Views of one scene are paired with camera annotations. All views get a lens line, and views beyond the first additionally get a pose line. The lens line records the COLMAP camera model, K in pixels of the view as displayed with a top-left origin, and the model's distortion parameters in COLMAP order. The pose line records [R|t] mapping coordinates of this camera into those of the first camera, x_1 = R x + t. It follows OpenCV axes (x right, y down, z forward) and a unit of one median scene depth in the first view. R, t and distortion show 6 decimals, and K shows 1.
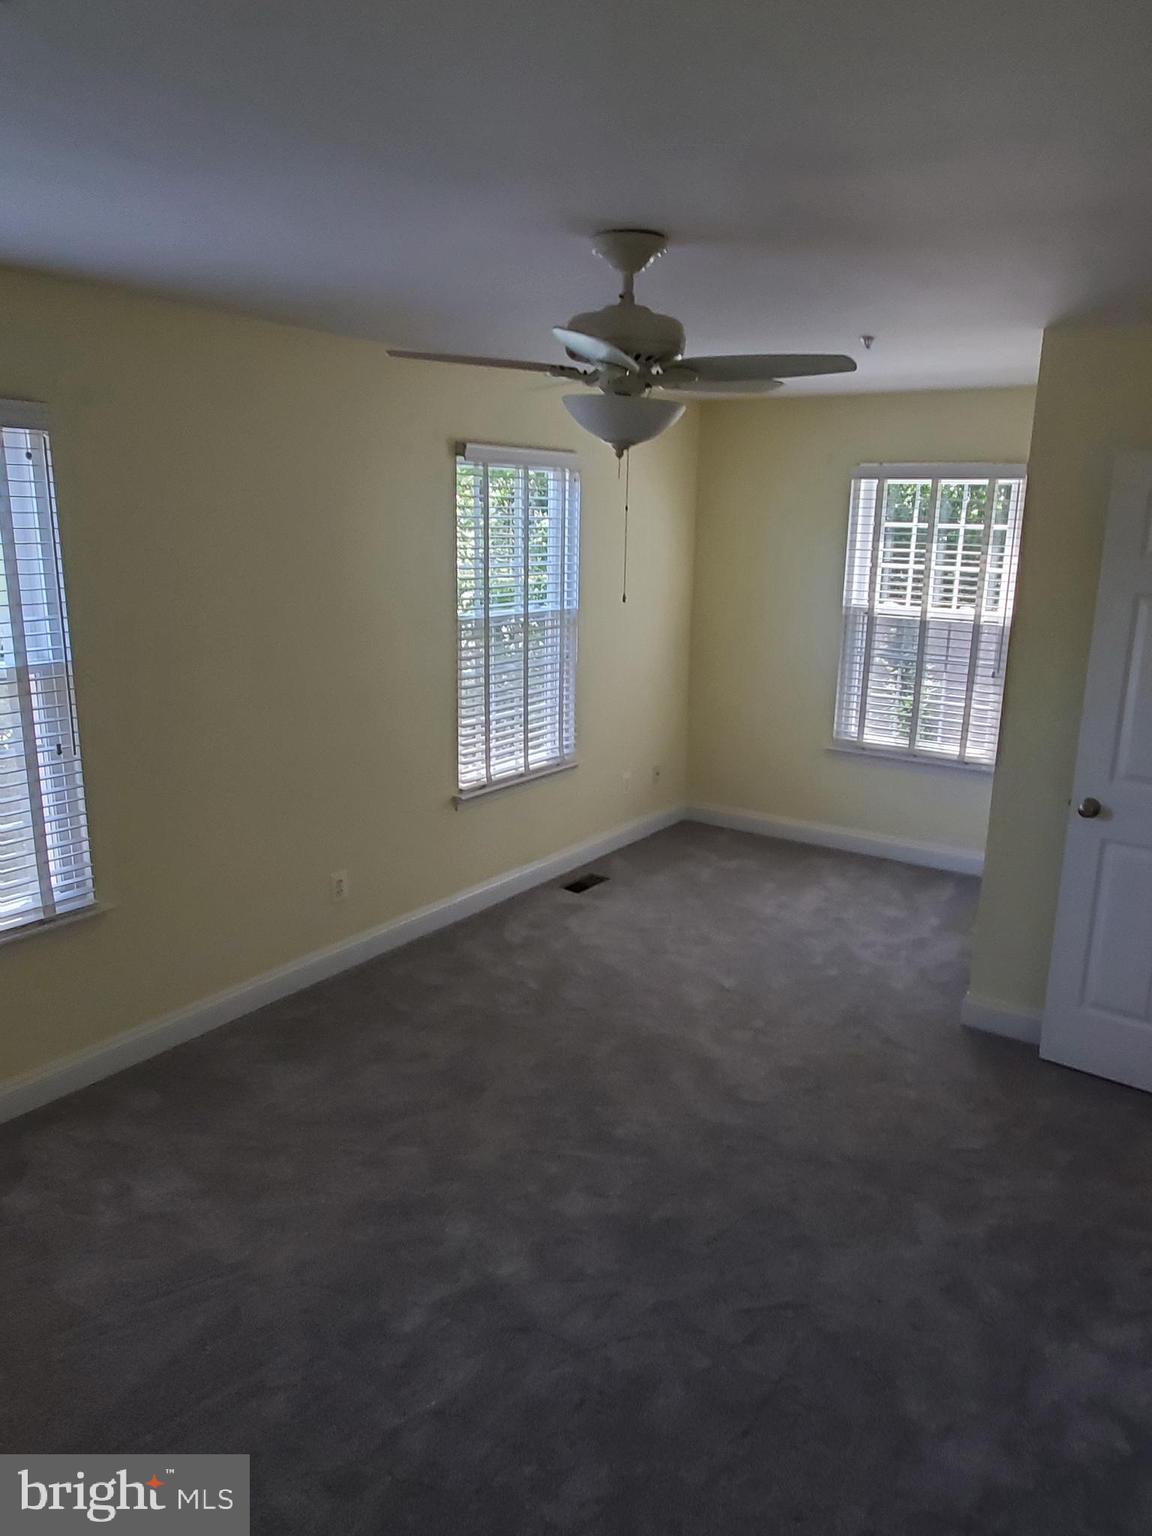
lens RADIAL K [[1083.3, 0, 576.0], [0, 1083.3, 768.0], [0, 0, 1]] dist [-0.004557, -0.001012]
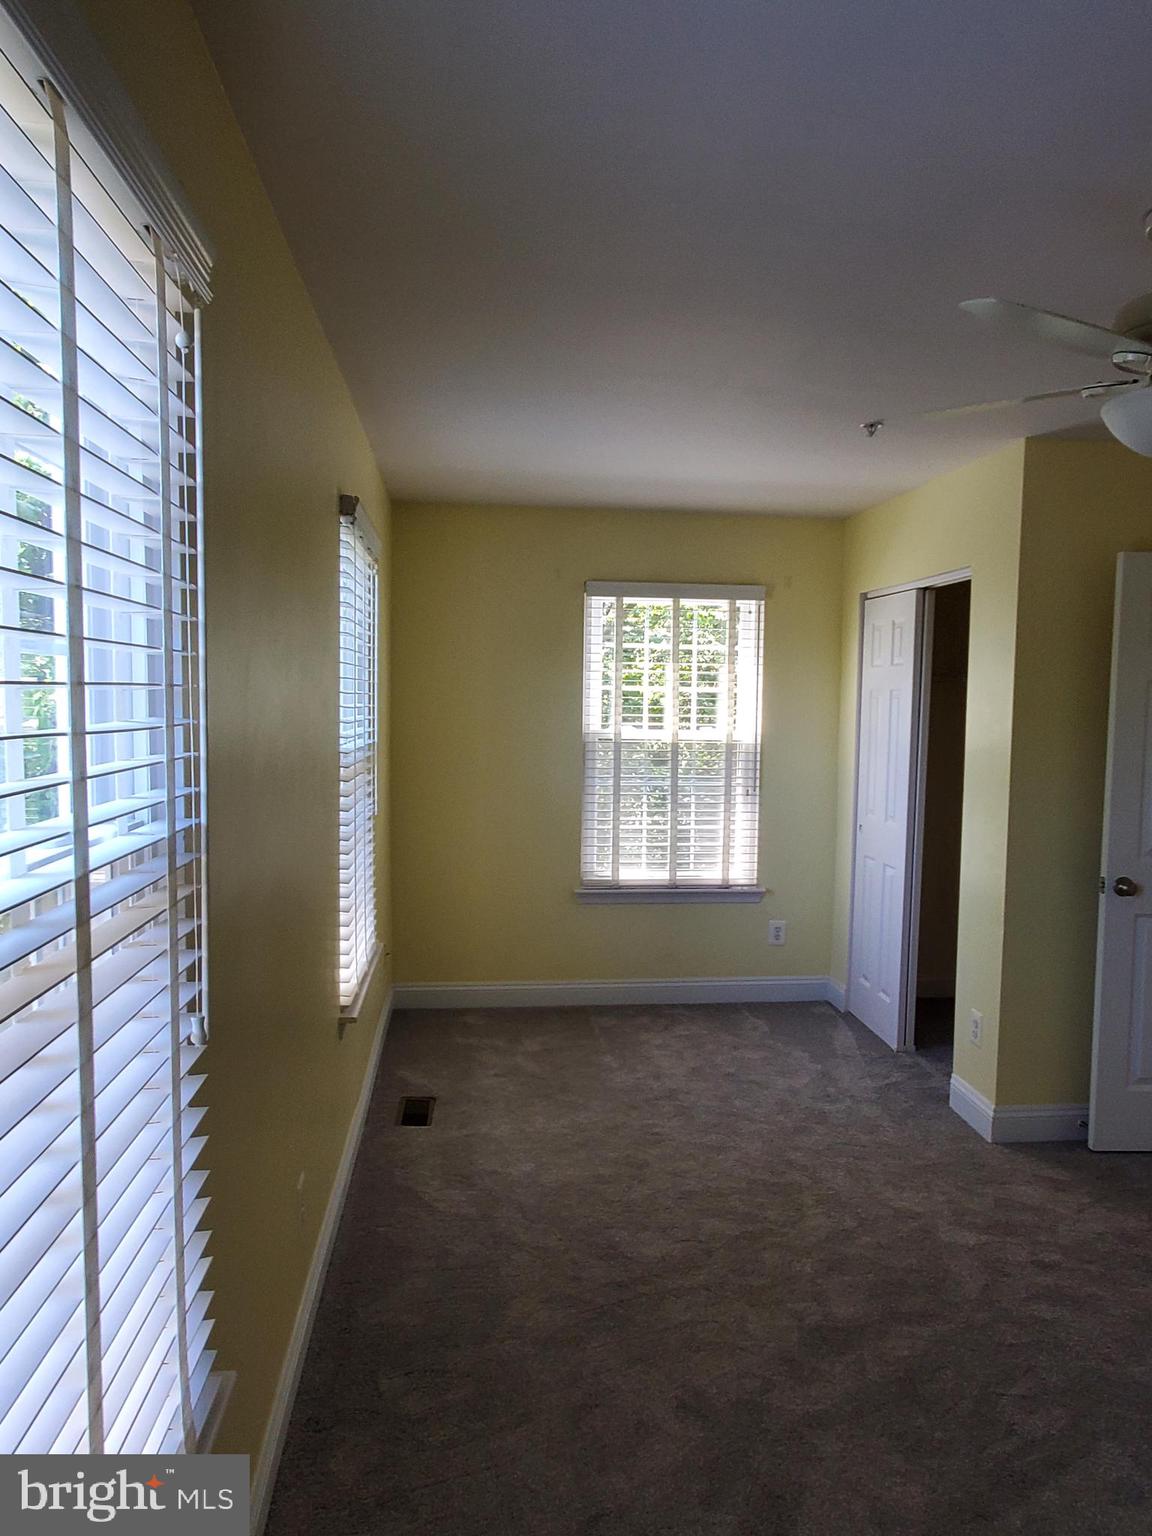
lens RADIAL K [[1099.6, 0, 576.0], [0, 1099.6, 768.0], [0, 0, 1]] dist [-0.002414, 0.005190]
pose [[0.757705, -0.050465, 0.650643, -0.376570], [0.151107, 0.983478, -0.099692, -0.030524], [-0.634861, 0.173854, 0.752812, 0.329163]]
